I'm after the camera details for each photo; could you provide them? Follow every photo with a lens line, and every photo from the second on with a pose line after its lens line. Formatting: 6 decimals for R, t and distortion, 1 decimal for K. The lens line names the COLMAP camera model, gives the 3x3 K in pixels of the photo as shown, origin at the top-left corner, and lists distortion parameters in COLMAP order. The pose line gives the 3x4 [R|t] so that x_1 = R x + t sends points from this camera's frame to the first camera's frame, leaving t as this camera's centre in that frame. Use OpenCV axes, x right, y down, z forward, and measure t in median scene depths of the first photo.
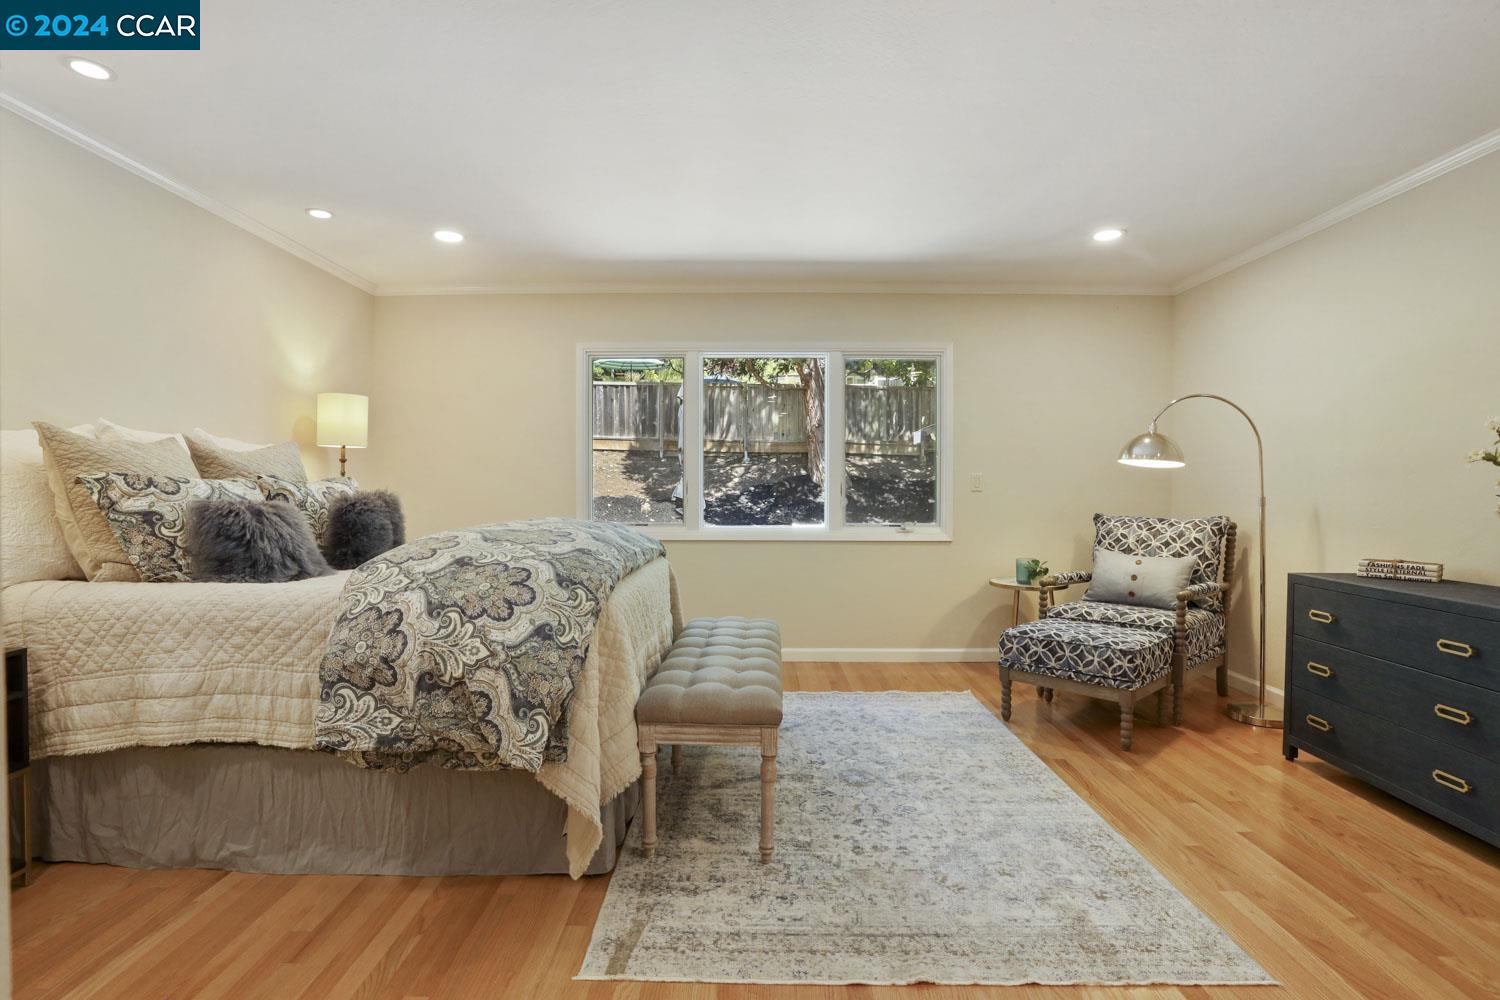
lens RADIAL K [[732.7, 0, 748.0], [0, 732.7, 501.0], [0, 0, 1]] dist [-0.039675, 0.005018]
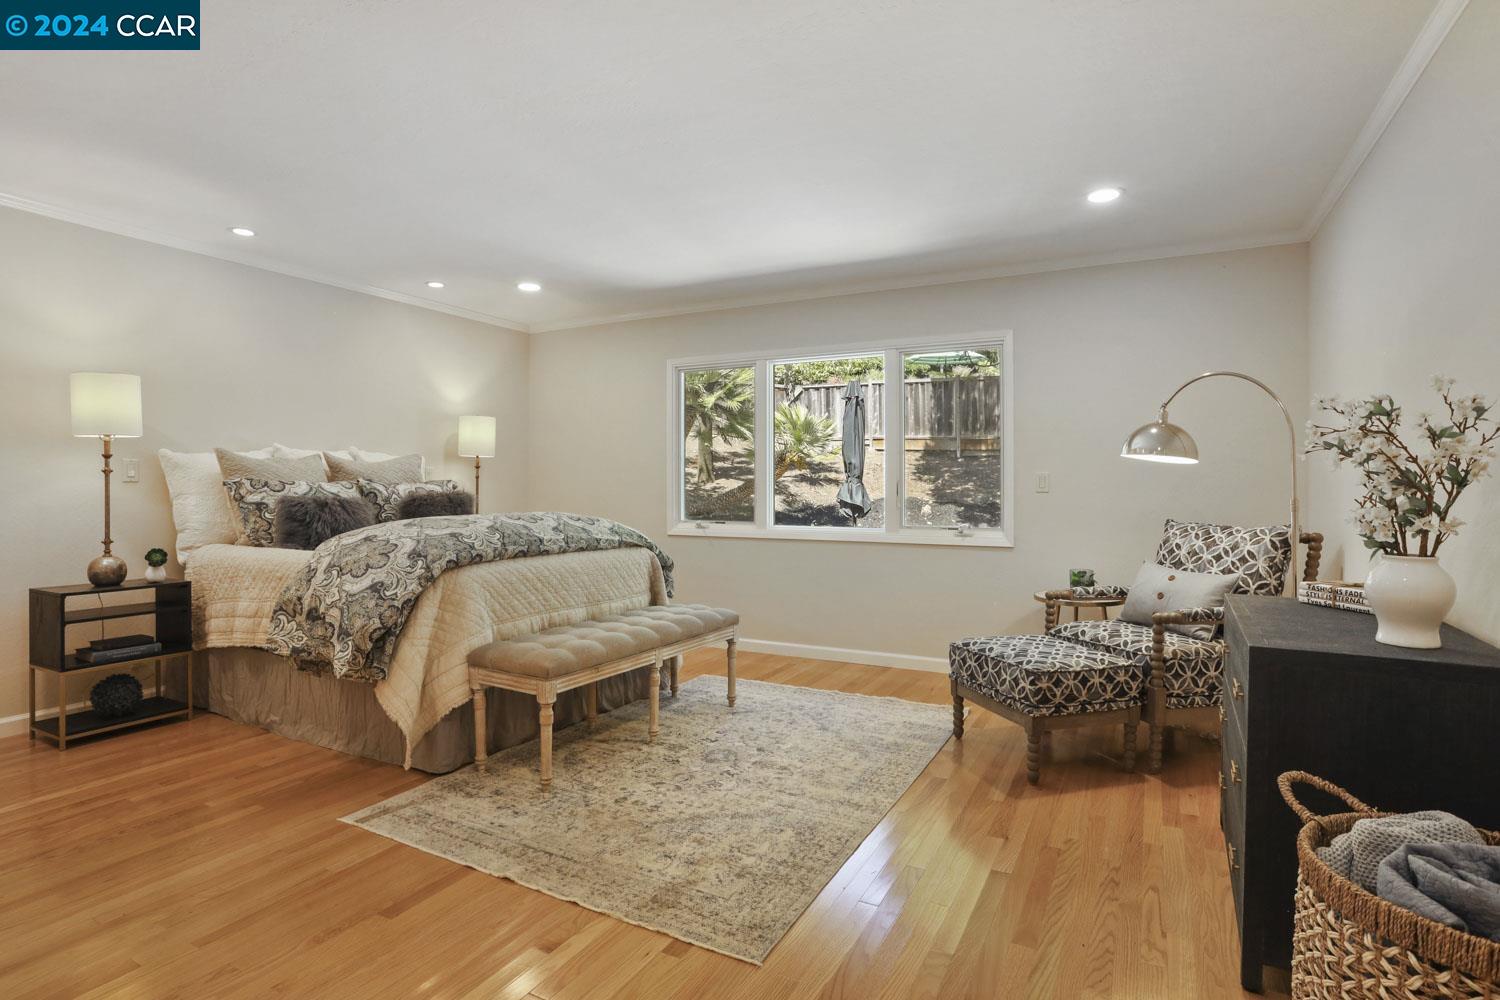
lens RADIAL K [[779.1, 0, 752.8], [0, 779.1, 491.1], [0, 0, 1]] dist [-0.042805, 0.000821]
pose [[0.885782, 0.001611, -0.464099, 0.634877], [-0.009026, 0.999865, -0.013757, 0.002049], [0.464014, 0.016374, 0.885677, -0.002489]]
